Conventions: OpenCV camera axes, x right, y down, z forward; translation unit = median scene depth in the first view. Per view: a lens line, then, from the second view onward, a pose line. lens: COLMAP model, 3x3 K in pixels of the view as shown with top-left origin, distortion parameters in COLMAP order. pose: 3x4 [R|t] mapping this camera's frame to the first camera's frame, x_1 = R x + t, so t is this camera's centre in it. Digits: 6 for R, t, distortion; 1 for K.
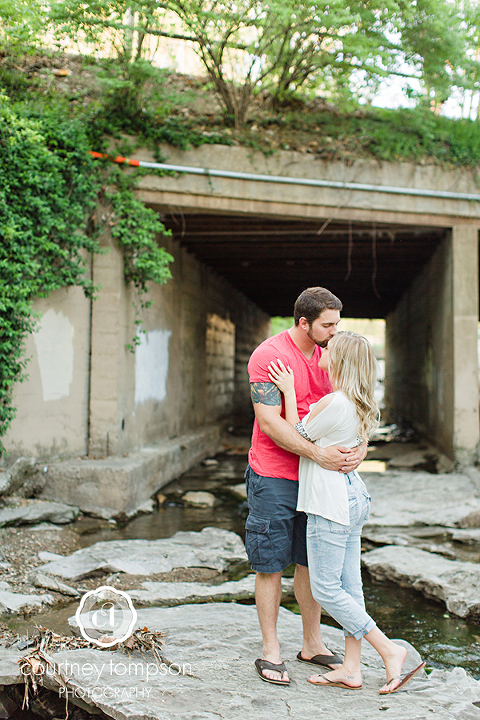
lens RADIAL K [[1006.4, 0, 240.0], [0, 1006.4, 360.0], [0, 0, 1]] dist [-0.000166, 0.012938]
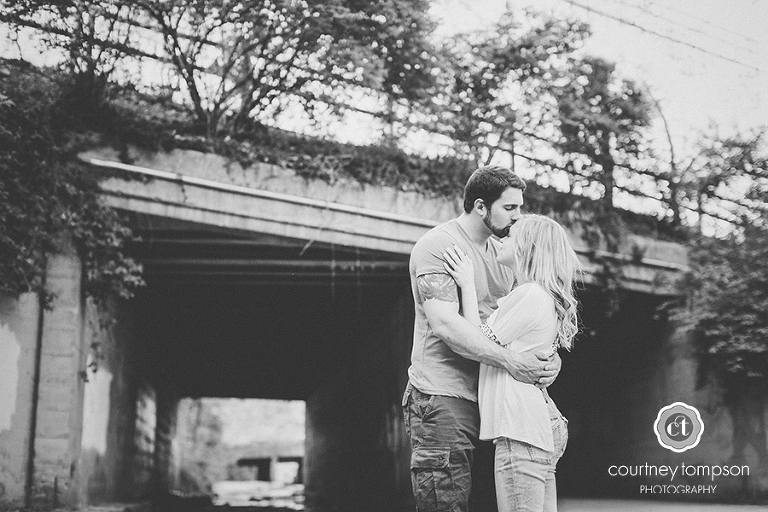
lens RADIAL K [[1073.5, 0, 384.0], [0, 1073.5, 256.0], [0, 0, 1]] dist [-0.000166, 0.012938]
pose [[0.969759, 0.031085, 0.242076, -0.083431], [0.017065, 0.980793, -0.194306, 0.064368], [-0.243466, 0.192561, 0.950602, 0.075484]]
